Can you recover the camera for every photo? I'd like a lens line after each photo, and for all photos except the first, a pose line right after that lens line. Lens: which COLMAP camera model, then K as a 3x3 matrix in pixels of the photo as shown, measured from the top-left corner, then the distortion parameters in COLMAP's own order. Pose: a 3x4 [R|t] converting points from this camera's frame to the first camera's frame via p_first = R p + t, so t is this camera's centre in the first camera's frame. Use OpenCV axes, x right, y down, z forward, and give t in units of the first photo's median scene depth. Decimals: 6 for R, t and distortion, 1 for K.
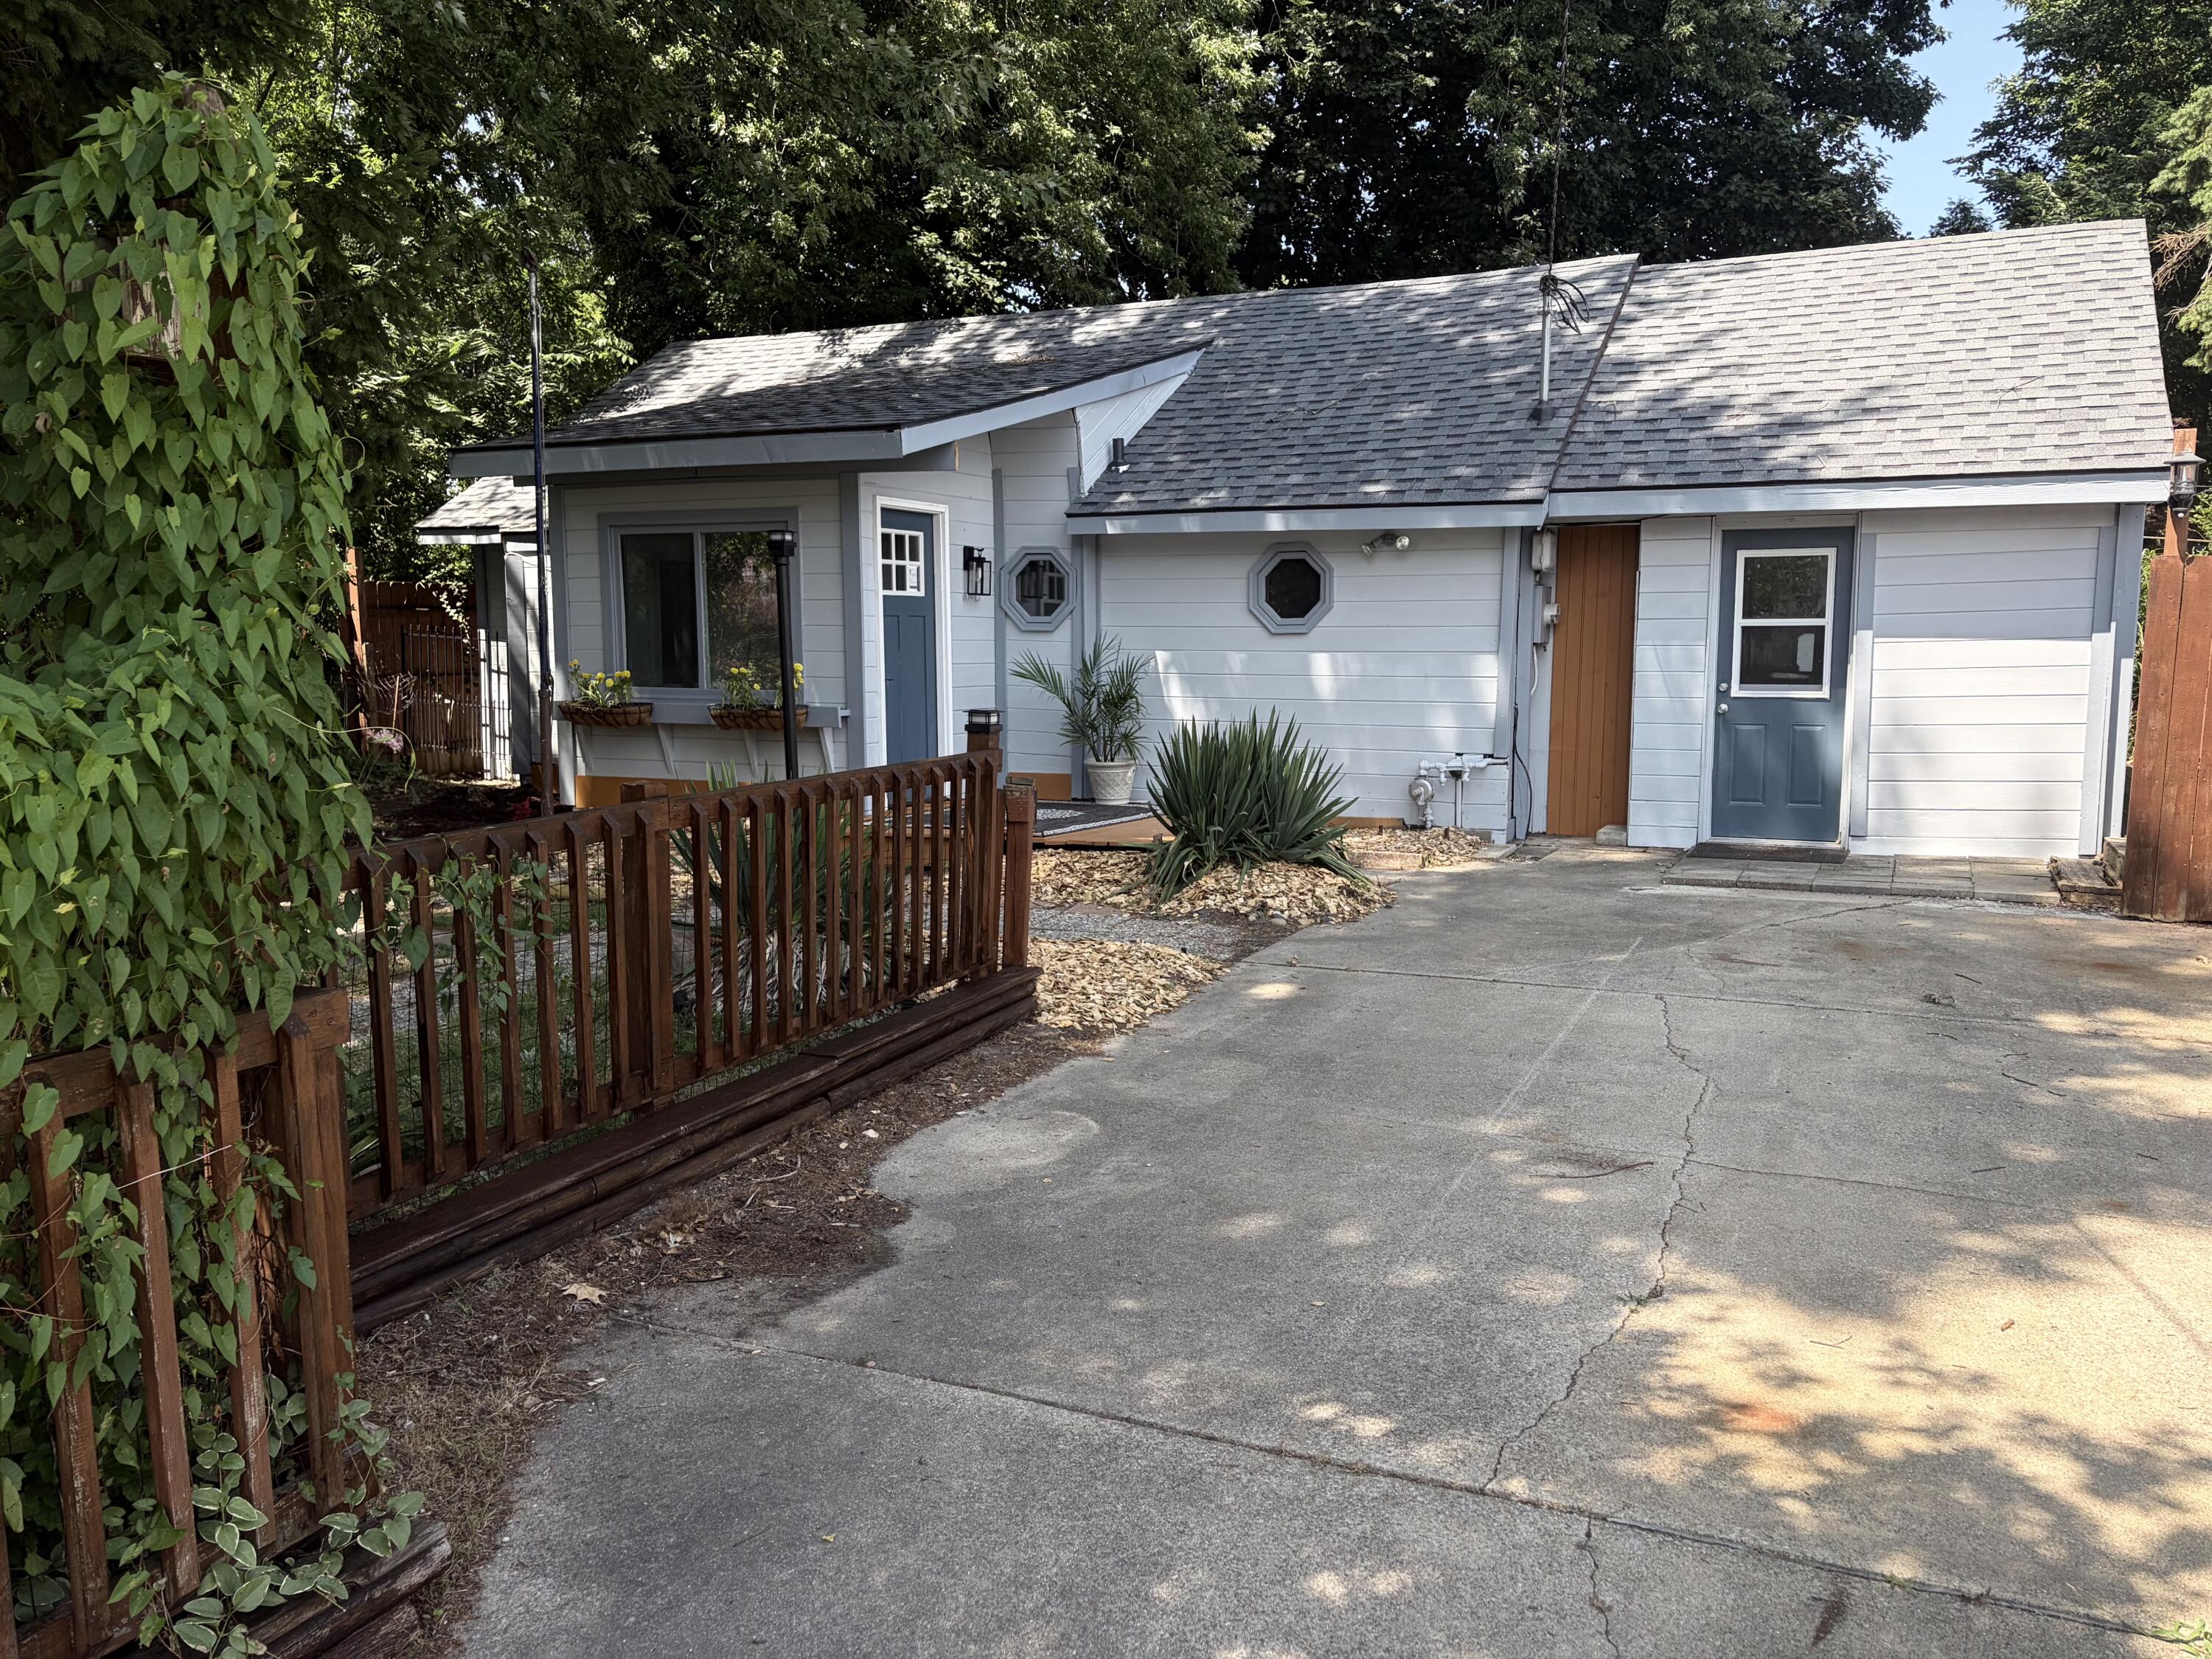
lens RADIAL K [[1616.6, 0, 1106.0], [0, 1616.6, 829.5], [0, 0, 1]] dist [0.194461, -0.476474]
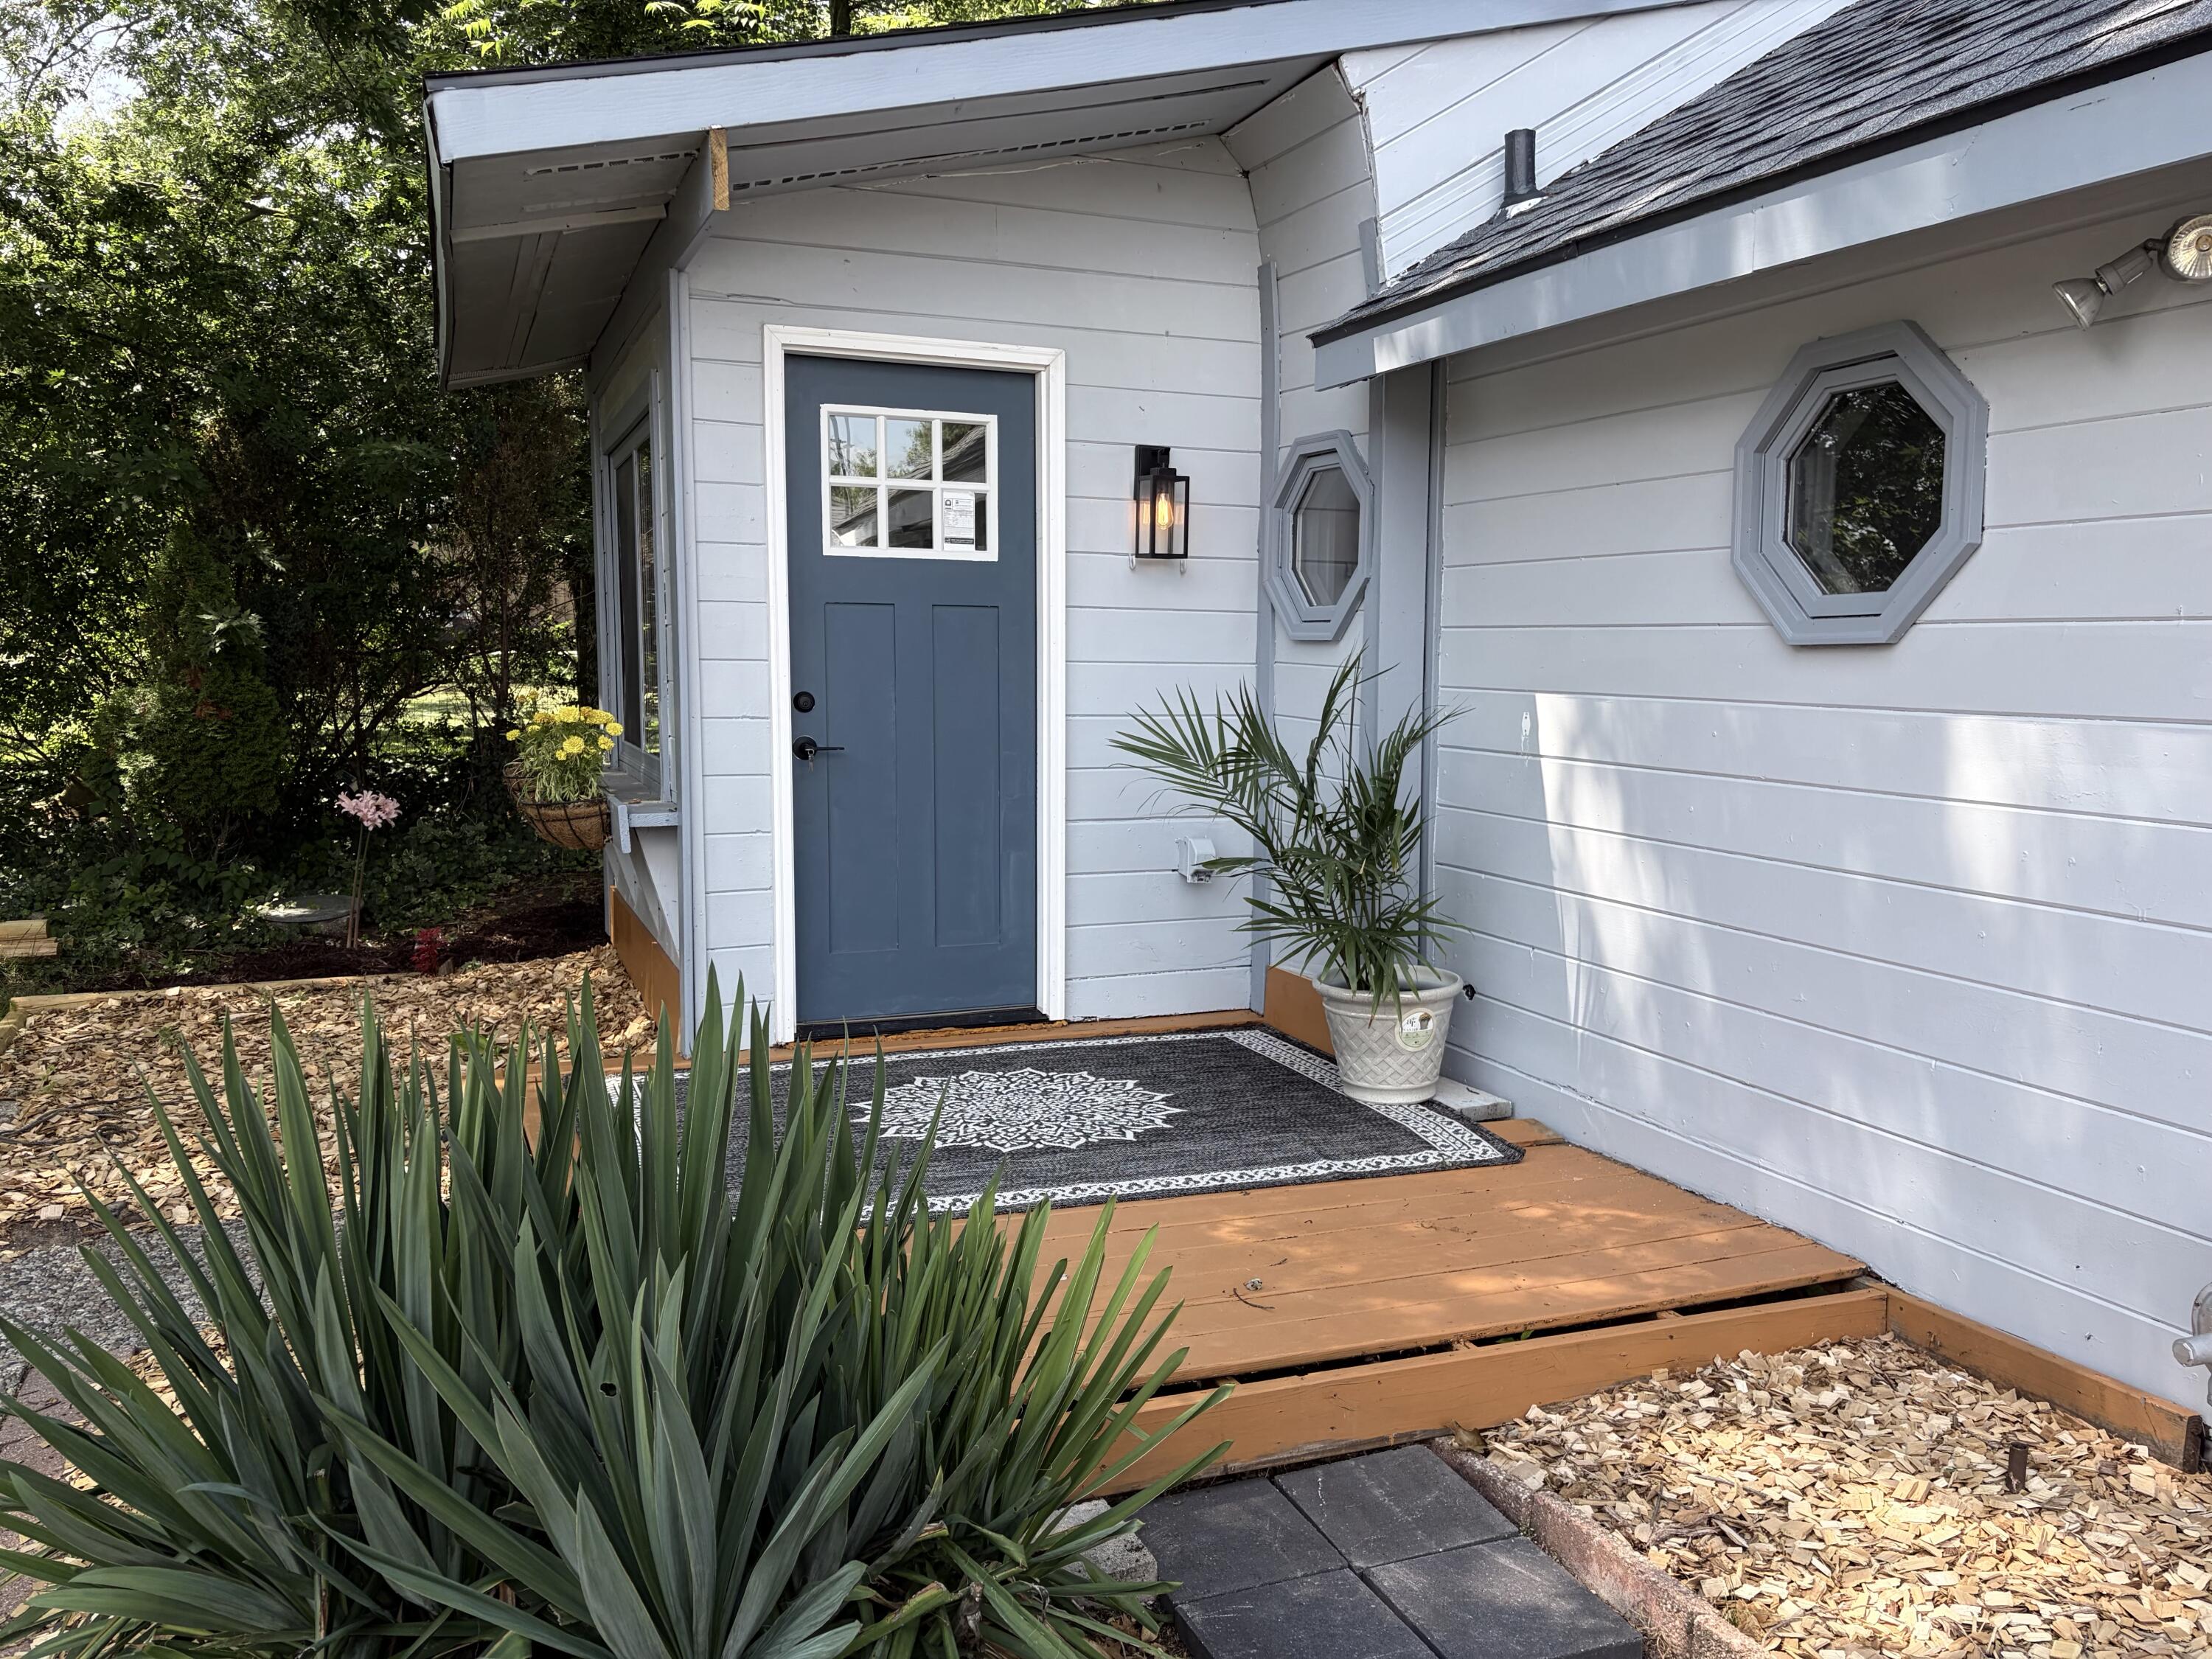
lens RADIAL K [[1616.6, 0, 1106.0], [0, 1616.6, 829.5], [0, 0, 1]] dist [0.194461, -0.476474]
pose [[0.729408, 0.080384, -0.679340, 0.214164], [-0.097518, 0.995148, 0.013048, -0.078721], [0.677093, 0.056731, 0.733708, 0.691804]]
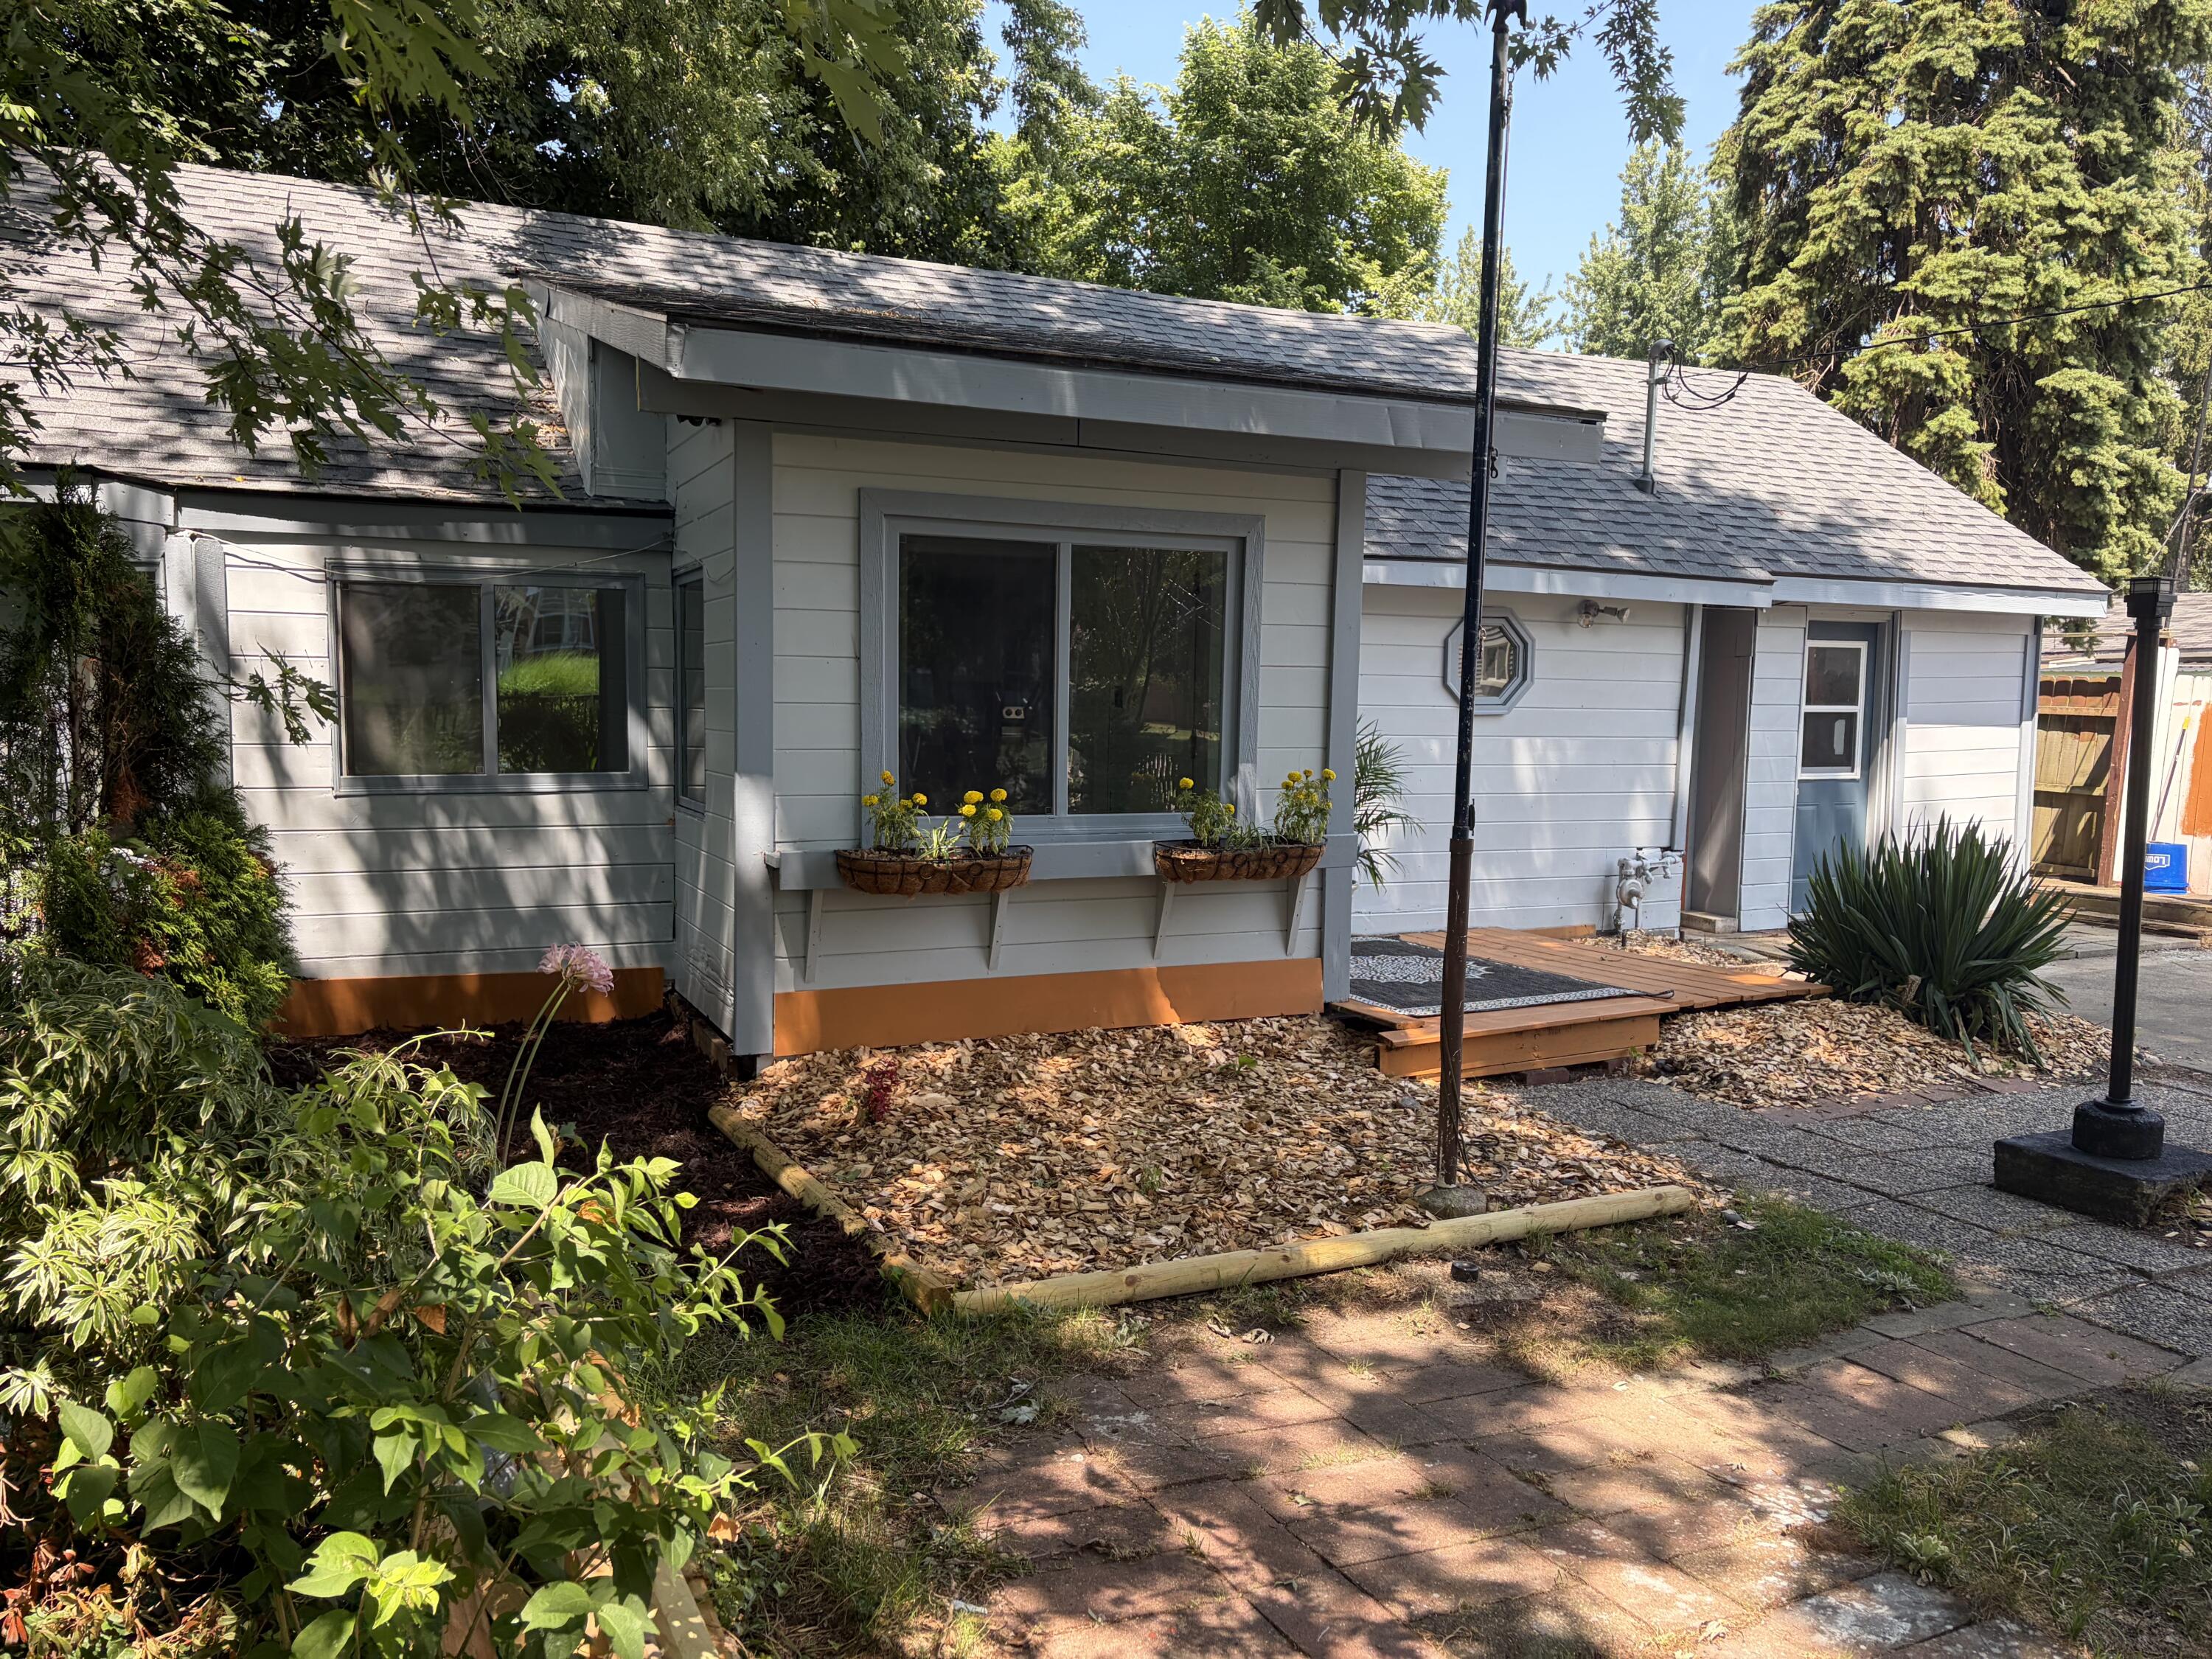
lens RADIAL K [[1662.6, 0, 1094.3], [0, 1662.6, 812.4], [0, 0, 1]] dist [0.055041, -0.037494]
pose [[0.644142, -0.044177, 0.763629, -0.656682], [0.080594, 0.996694, -0.010323, -0.077513], [-0.760648, 0.068194, 0.645573, 0.597999]]
